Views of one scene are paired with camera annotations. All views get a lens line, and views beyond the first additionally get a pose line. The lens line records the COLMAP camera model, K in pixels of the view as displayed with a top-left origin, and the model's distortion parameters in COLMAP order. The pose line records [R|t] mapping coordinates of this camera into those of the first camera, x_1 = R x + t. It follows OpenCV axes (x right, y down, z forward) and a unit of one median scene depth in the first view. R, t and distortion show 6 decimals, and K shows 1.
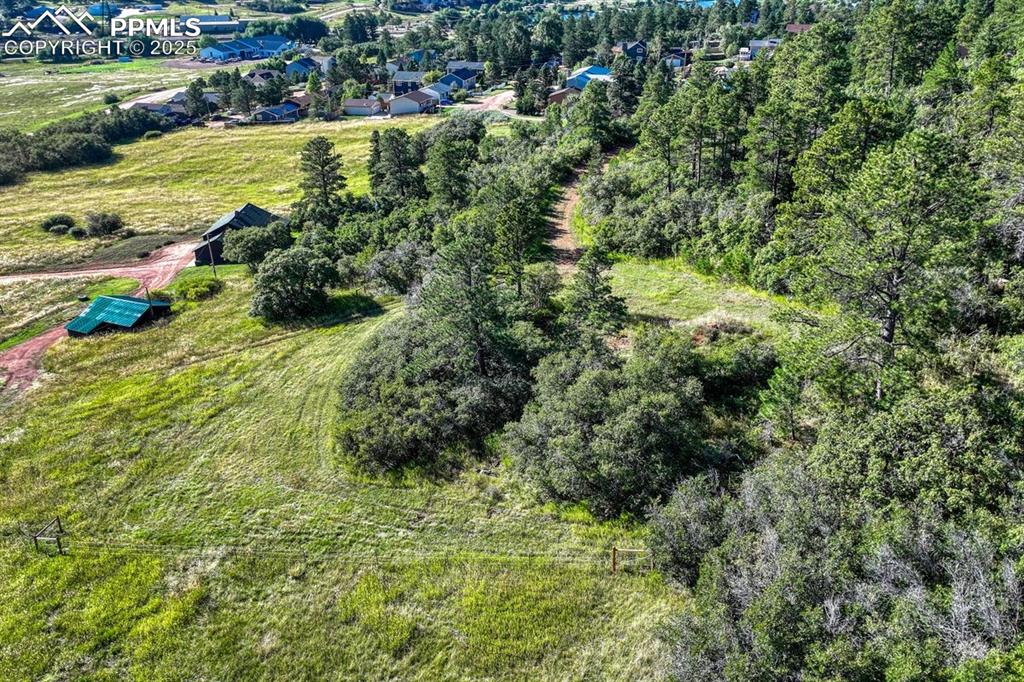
lens RADIAL K [[850.6, 0, 509.5], [0, 850.6, 342.5], [0, 0, 1]] dist [0.067827, -0.063584]
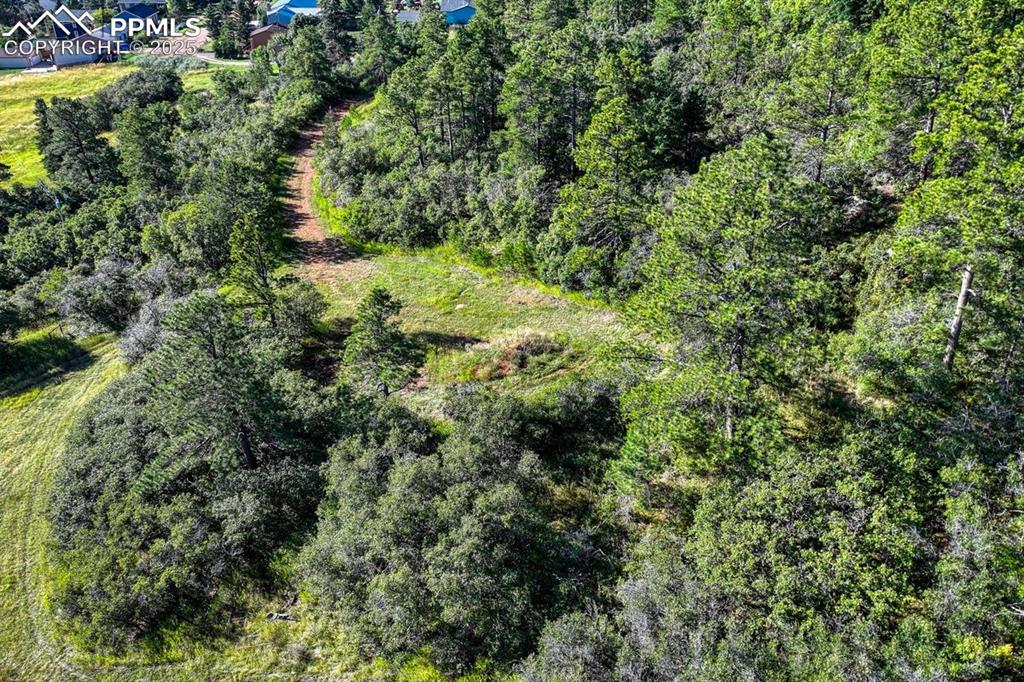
lens RADIAL K [[850.6, 0, 508.7], [0, 850.6, 336.8], [0, 0, 1]] dist [0.067827, -0.063584]
pose [[0.945728, -0.153401, 0.286473, -0.010071], [0.130277, 0.986600, 0.098223, -0.083723], [-0.297702, -0.055571, 0.953040, 0.134474]]
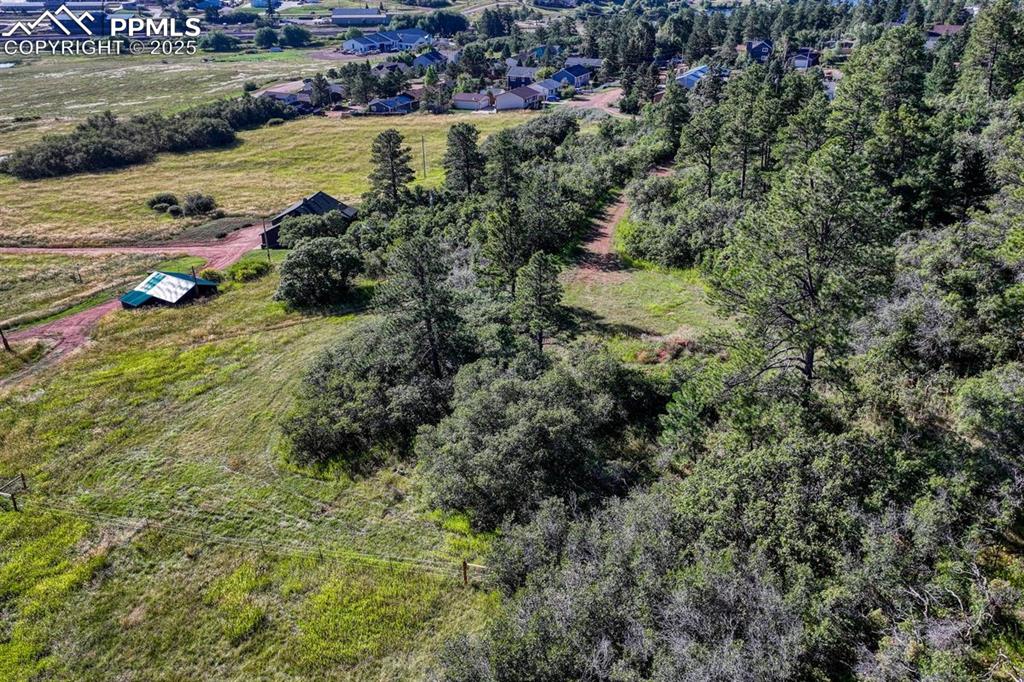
lens RADIAL K [[850.6, 0, 510.3], [0, 850.6, 343.1], [0, 0, 1]] dist [0.067827, -0.063584]
pose [[0.985283, 0.074045, -0.154063, 0.143563], [-0.073183, 0.997255, 0.011262, -0.011605], [0.154474, 0.000178, 0.987997, 0.018338]]
